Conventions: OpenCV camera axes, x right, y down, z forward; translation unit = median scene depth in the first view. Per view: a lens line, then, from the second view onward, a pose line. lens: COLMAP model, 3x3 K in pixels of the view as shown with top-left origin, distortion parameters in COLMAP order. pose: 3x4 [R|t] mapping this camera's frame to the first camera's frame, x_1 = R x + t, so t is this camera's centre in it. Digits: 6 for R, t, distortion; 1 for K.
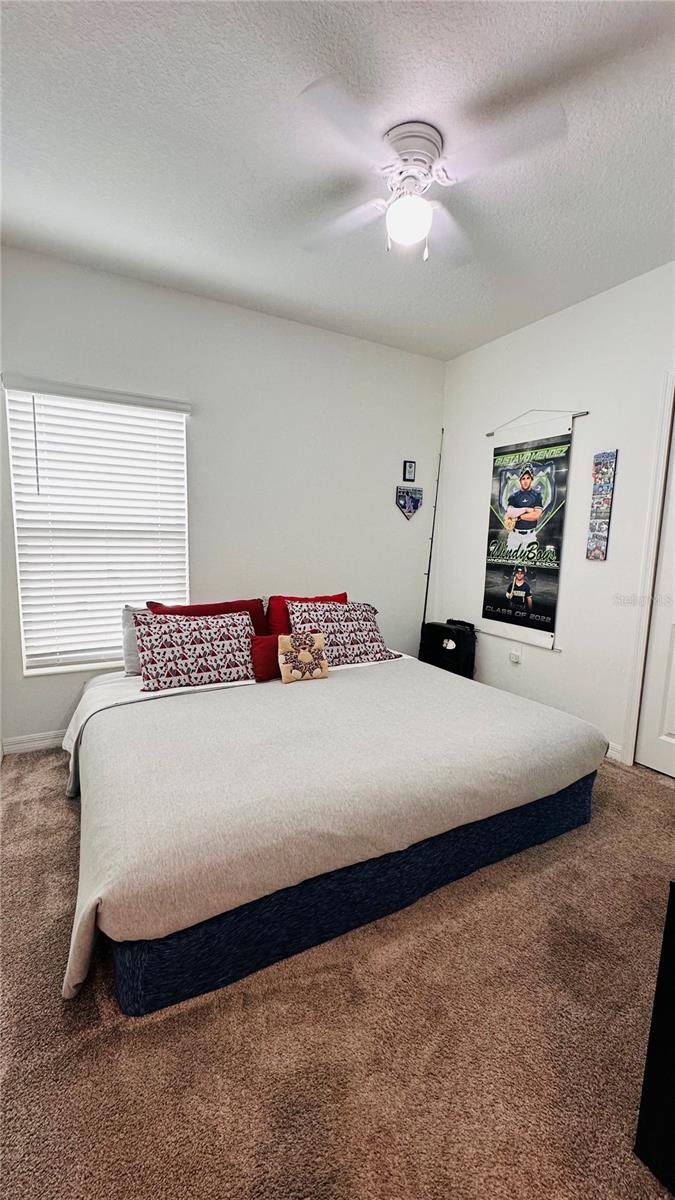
lens RADIAL K [[478.9, 0, 338.7], [0, 478.9, 600.0], [0, 0, 1]] dist [-0.006039, 0.000558]
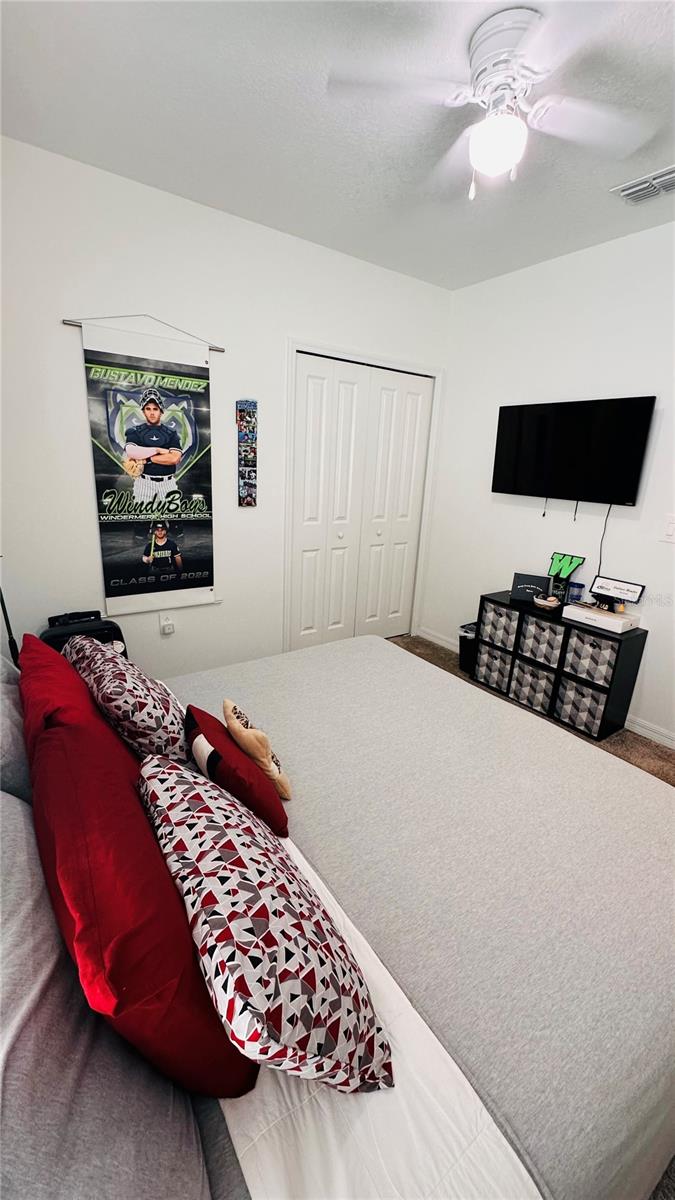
lens RADIAL K [[478.9, 0, 338.7], [0, 478.9, 600.0], [0, 0, 1]] dist [-0.006039, 0.000558]
pose [[-0.098937, -0.309722, 0.945666, -0.476720], [0.080872, 0.944682, 0.317861, -0.182666], [-0.991802, 0.107926, -0.068416, 0.783895]]
